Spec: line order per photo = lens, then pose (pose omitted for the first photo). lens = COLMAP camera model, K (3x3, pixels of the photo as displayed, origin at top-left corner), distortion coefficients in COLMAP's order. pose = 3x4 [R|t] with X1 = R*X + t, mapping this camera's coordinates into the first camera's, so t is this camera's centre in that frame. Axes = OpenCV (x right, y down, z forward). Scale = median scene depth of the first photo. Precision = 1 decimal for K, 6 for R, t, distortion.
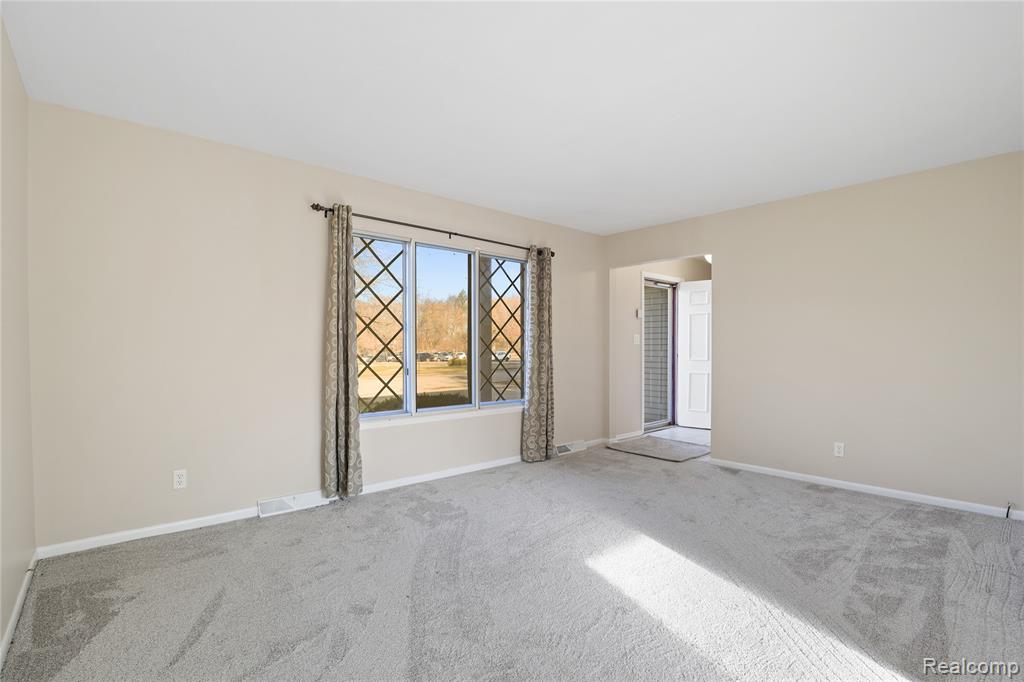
lens RADIAL K [[473.1, 0, 507.0], [0, 473.1, 351.8], [0, 0, 1]] dist [-0.028315, 0.001849]
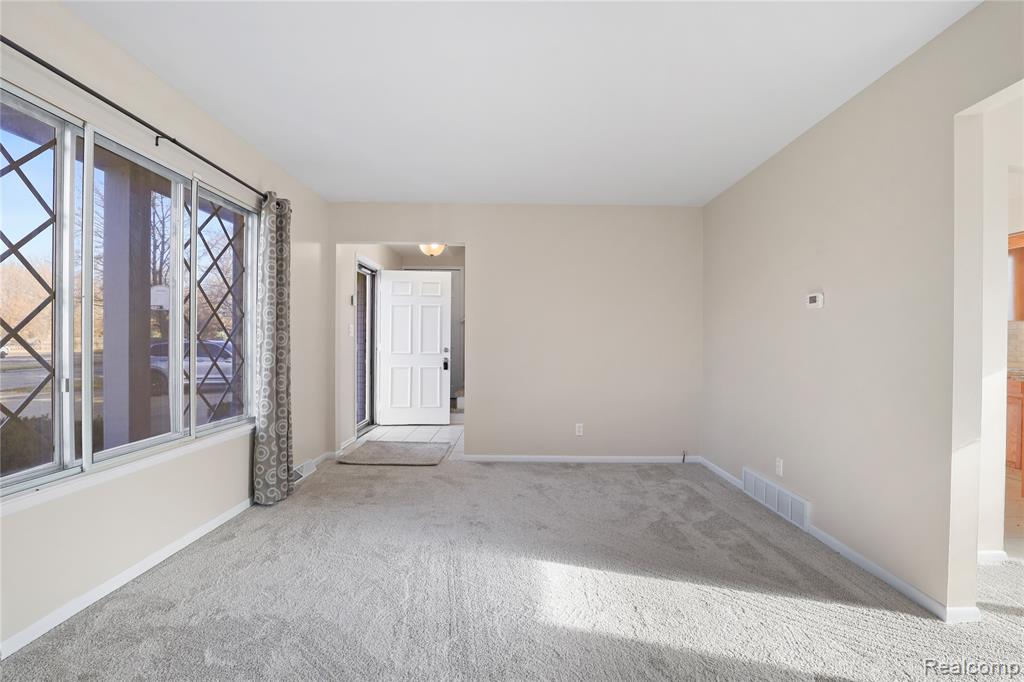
lens RADIAL K [[473.1, 0, 506.3], [0, 473.1, 344.1], [0, 0, 1]] dist [-0.028315, 0.001849]
pose [[0.661040, 0.002075, 0.750348, -0.232084], [-0.001480, 0.999998, -0.001462, -0.000744], [-0.750349, -0.000144, 0.661042, 0.284144]]
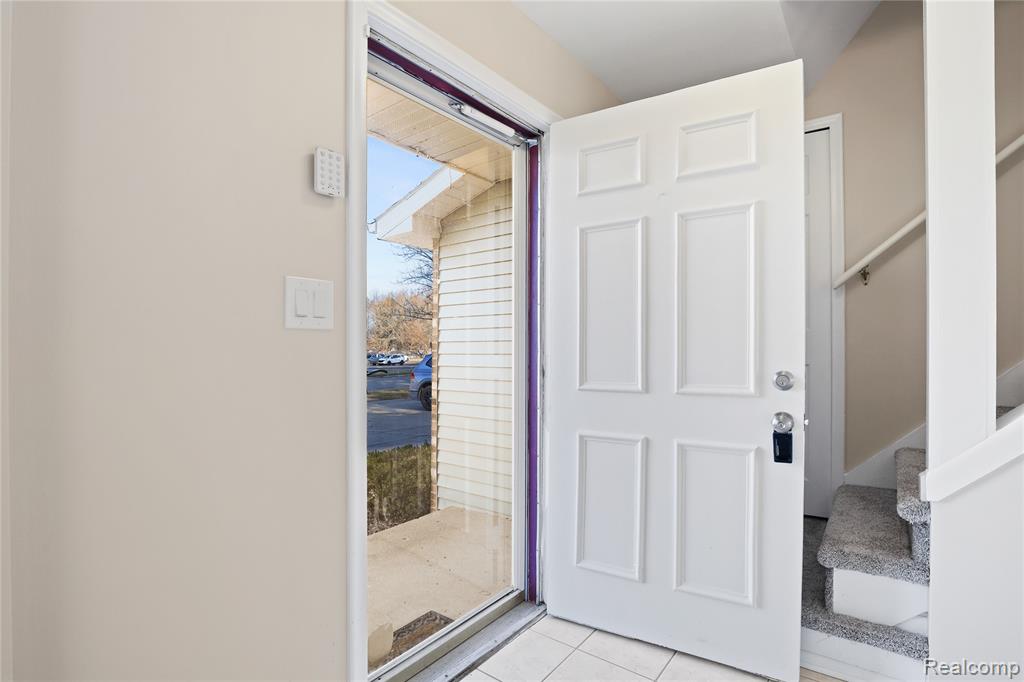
lens RADIAL K [[473.1, 0, 525.0], [0, 473.1, 350.9], [0, 0, 1]] dist [-0.028315, 0.001849]
pose [[0.977416, -0.003900, 0.211291, 0.408238], [0.004854, 0.999980, -0.003999, -0.006286], [-0.211271, 0.004934, 0.977415, 1.008930]]
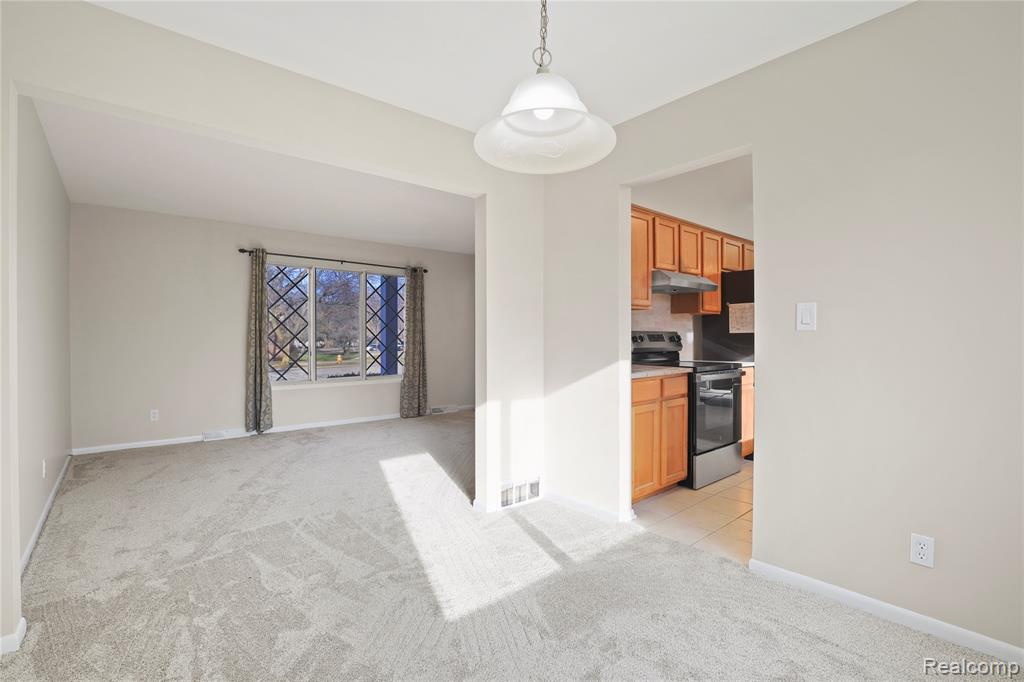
lens RADIAL K [[473.1, 0, 510.1], [0, 473.1, 332.2], [0, 0, 1]] dist [-0.028315, 0.001849]
pose [[0.999886, -0.000256, -0.015076, 0.381905], [0.000005, 0.999862, -0.016632, -0.000491], [0.015078, 0.016630, 0.999748, -0.418851]]
